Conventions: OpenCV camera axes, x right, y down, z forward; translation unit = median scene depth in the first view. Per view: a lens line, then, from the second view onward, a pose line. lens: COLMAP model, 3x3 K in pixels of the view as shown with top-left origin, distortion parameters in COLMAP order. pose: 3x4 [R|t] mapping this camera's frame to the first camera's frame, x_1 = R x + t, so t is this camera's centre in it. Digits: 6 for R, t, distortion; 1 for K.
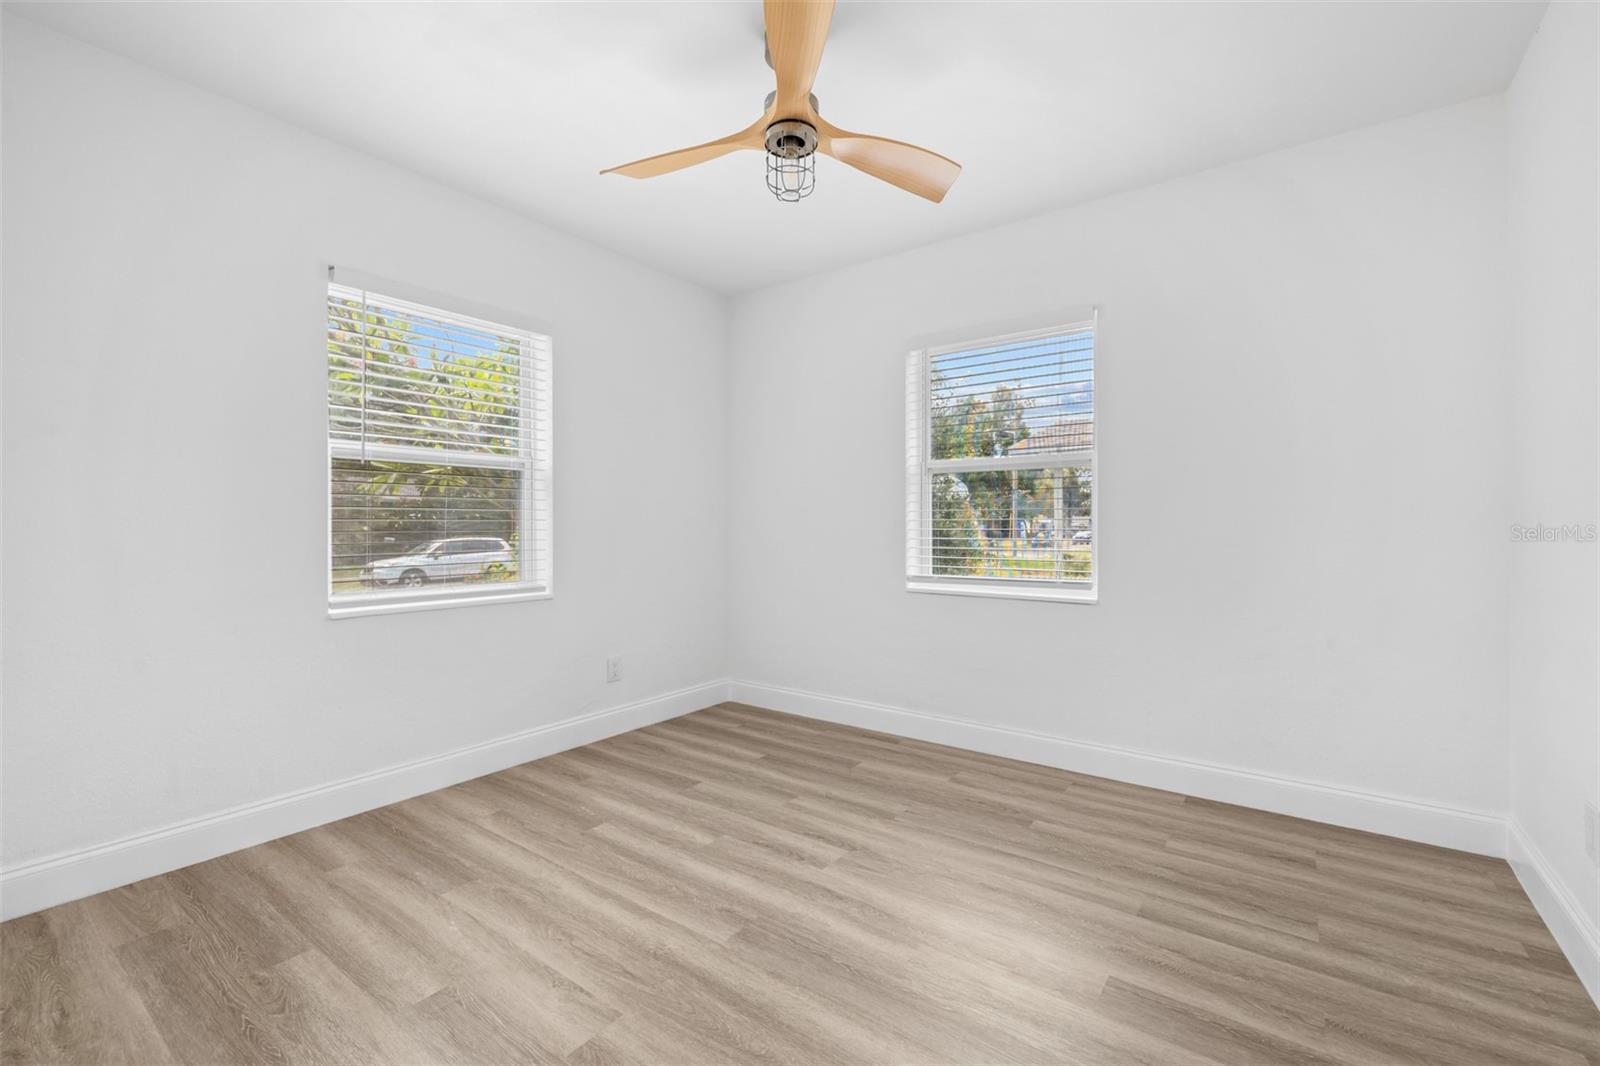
lens RADIAL K [[699.8, 0, 804.7], [0, 699.8, 533.9], [0, 0, 1]] dist [0.001551, -0.000177]
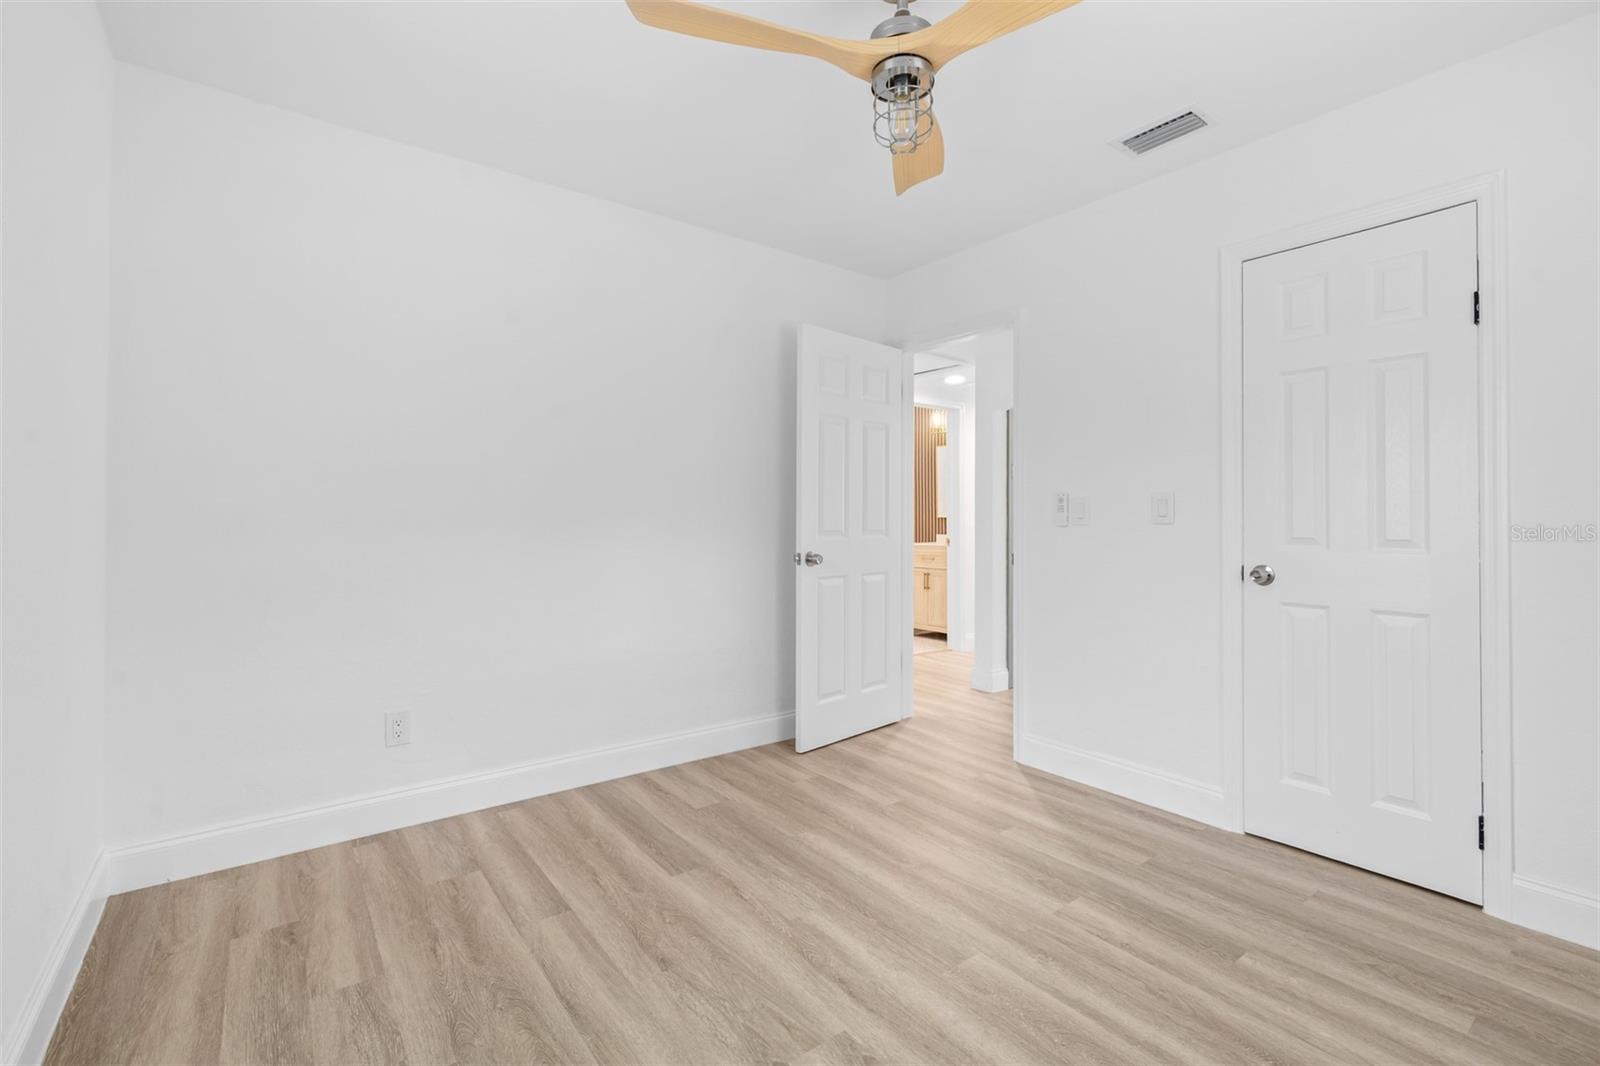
lens RADIAL K [[680.0, 0, 797.8], [0, 680.0, 529.4], [0, 0, 1]] dist [0.001532, 0.000157]
pose [[-0.953925, -0.007861, 0.299942, -0.131374], [-0.000487, 0.999696, 0.024652, -0.040521], [-0.300045, 0.023370, -0.953639, 1.662814]]
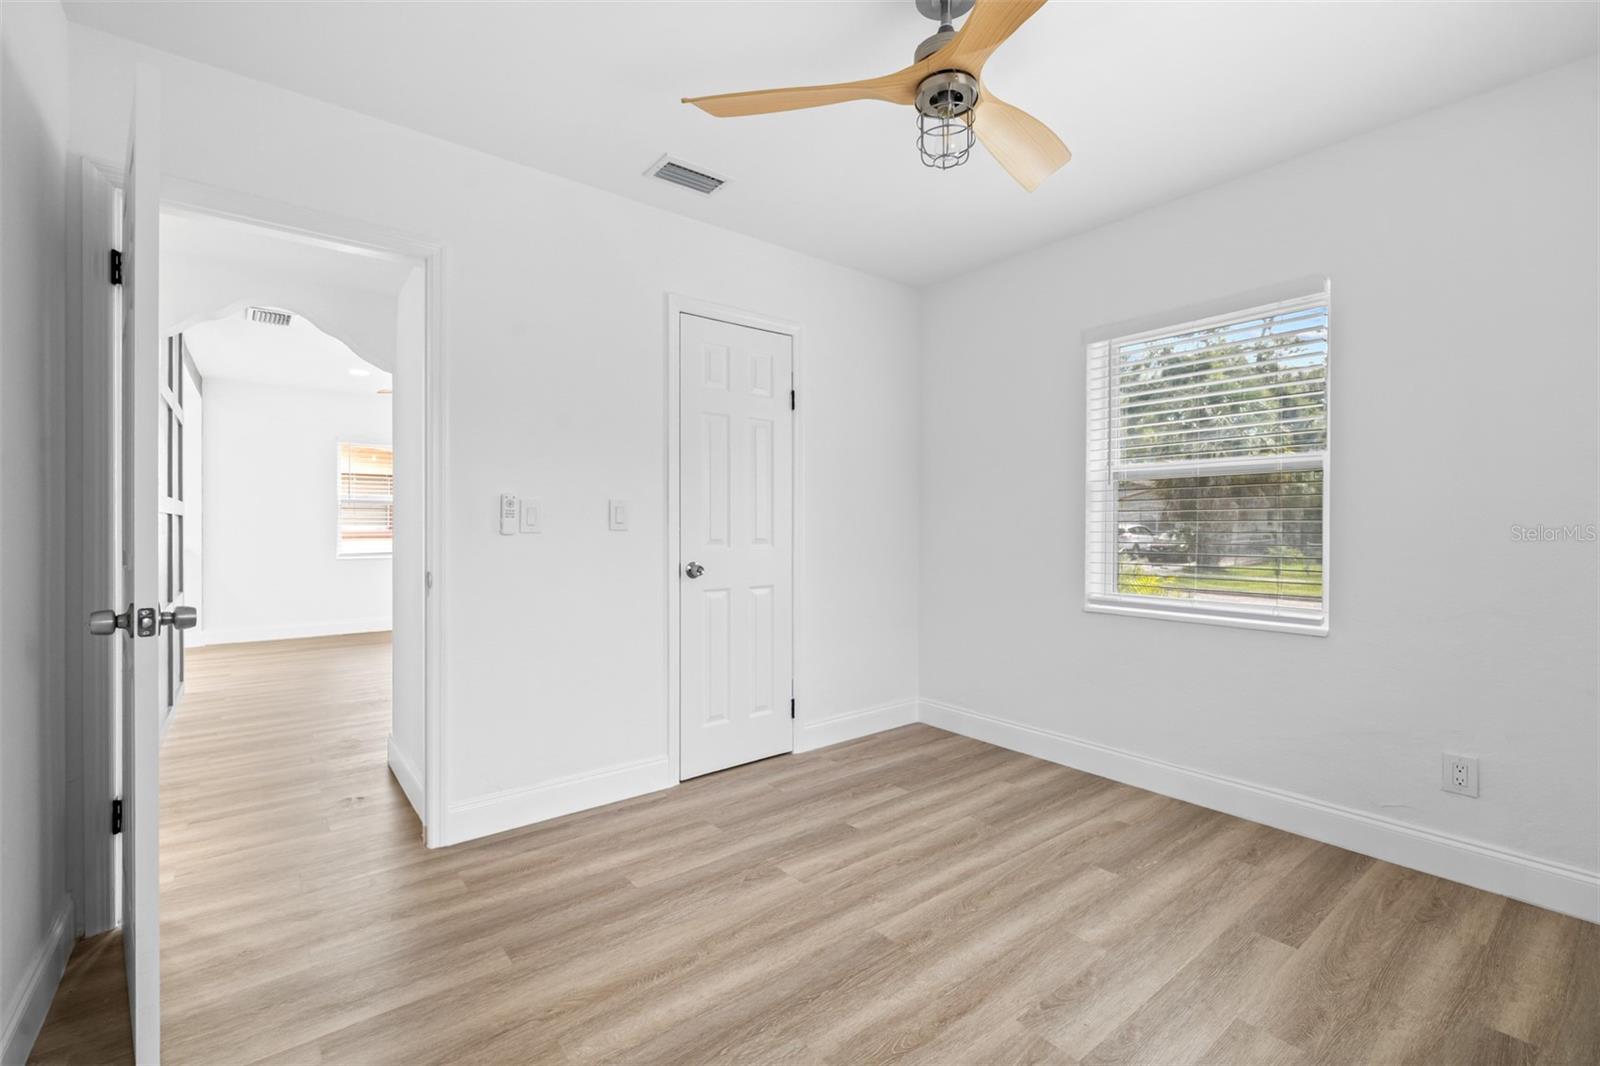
lens RADIAL K [[698.4, 0, 787.7], [0, 698.4, 542.4], [0, 0, 1]] dist [0.000365, 0.000002]
pose [[-0.295055, 0.024541, -0.955165, 0.786153], [-0.010154, 0.999533, 0.028817, -0.038677], [0.955426, 0.018201, -0.294668, 0.983505]]
